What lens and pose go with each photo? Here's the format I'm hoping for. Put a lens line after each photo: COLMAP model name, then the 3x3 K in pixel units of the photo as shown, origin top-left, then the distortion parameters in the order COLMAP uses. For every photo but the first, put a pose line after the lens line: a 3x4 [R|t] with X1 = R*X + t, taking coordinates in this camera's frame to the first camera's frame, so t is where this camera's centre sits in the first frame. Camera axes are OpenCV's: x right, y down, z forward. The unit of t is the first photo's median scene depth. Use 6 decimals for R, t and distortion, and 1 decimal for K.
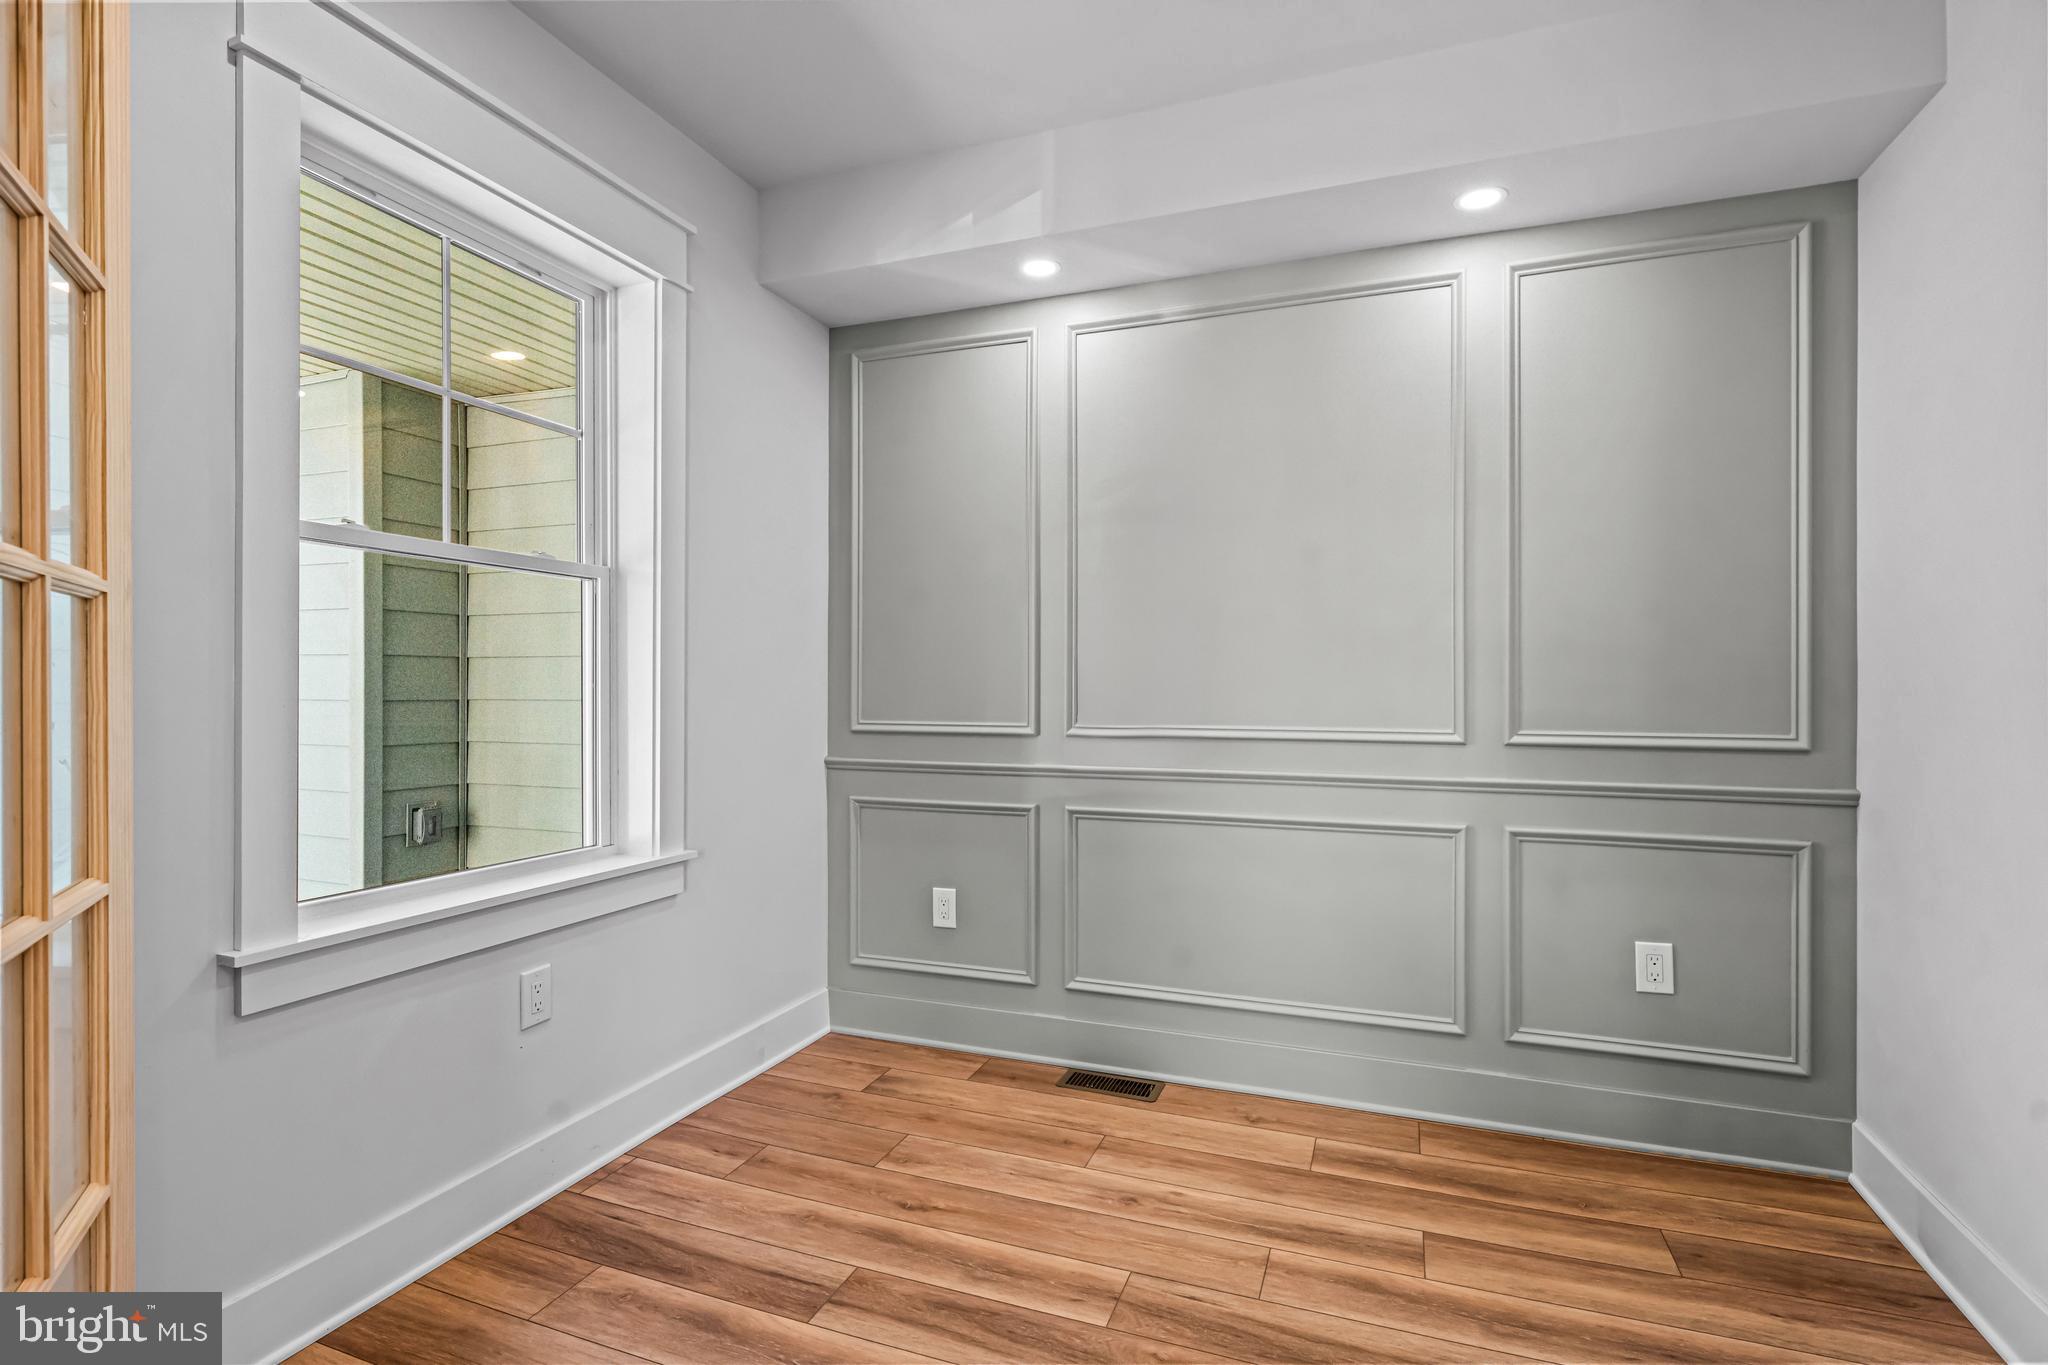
lens RADIAL K [[1018.7, 0, 1020.6], [0, 1018.7, 682.1], [0, 0, 1]] dist [0.012302, -0.002378]
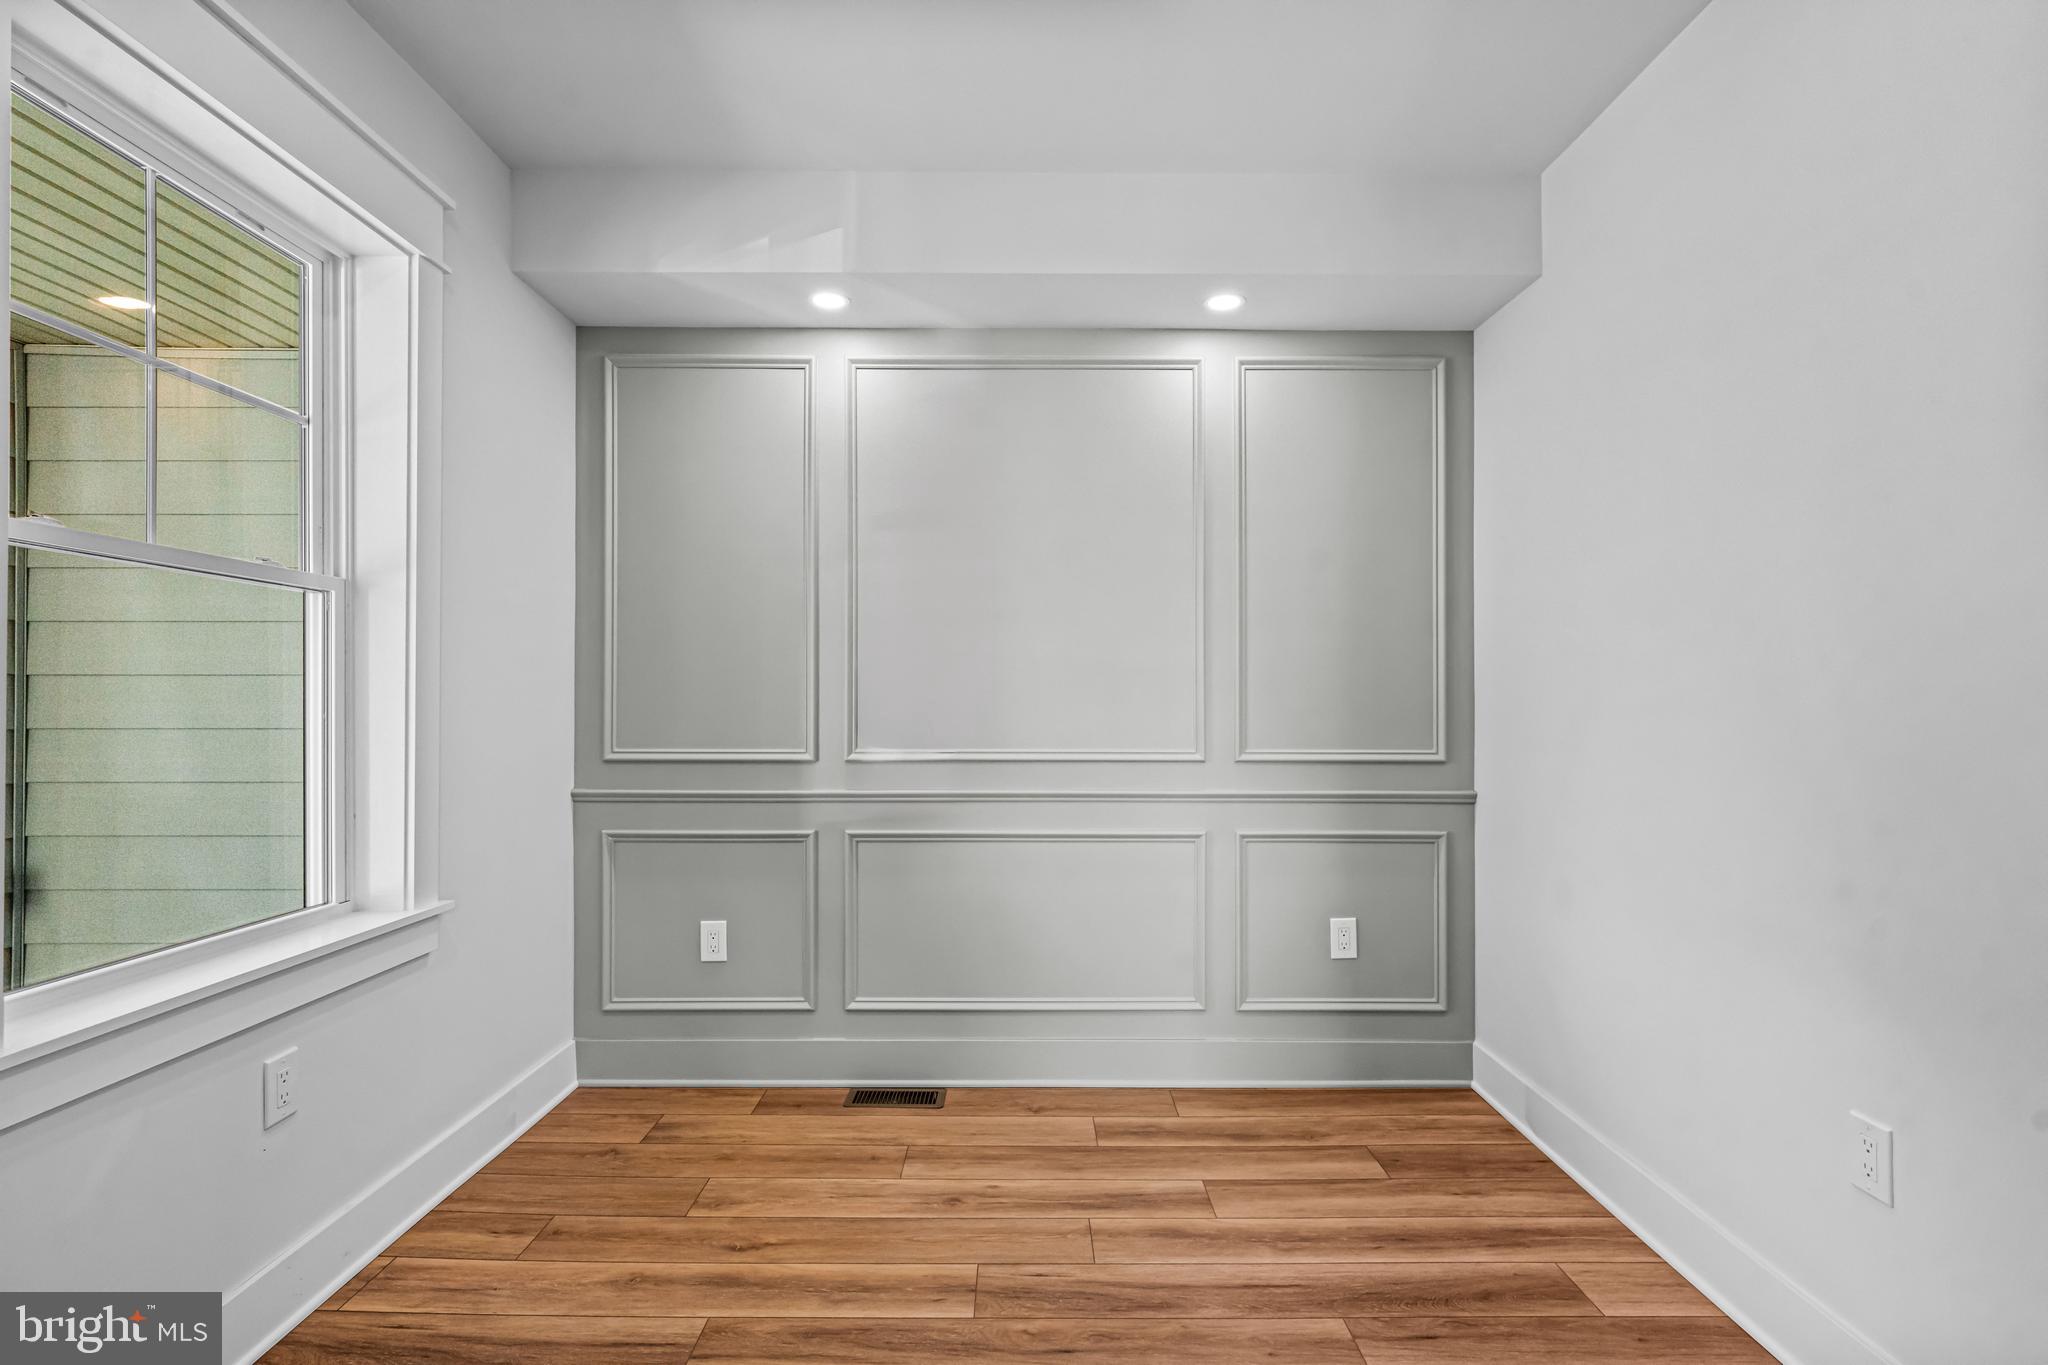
lens RADIAL K [[1018.7, 0, 1015.0], [0, 1018.7, 691.7], [0, 0, 1]] dist [0.012302, -0.002378]
pose [[0.930670, 0.002902, 0.365849, -0.198100], [-0.001368, 0.999989, -0.004451, -0.014353], [-0.365858, 0.003642, 0.930664, -0.010113]]
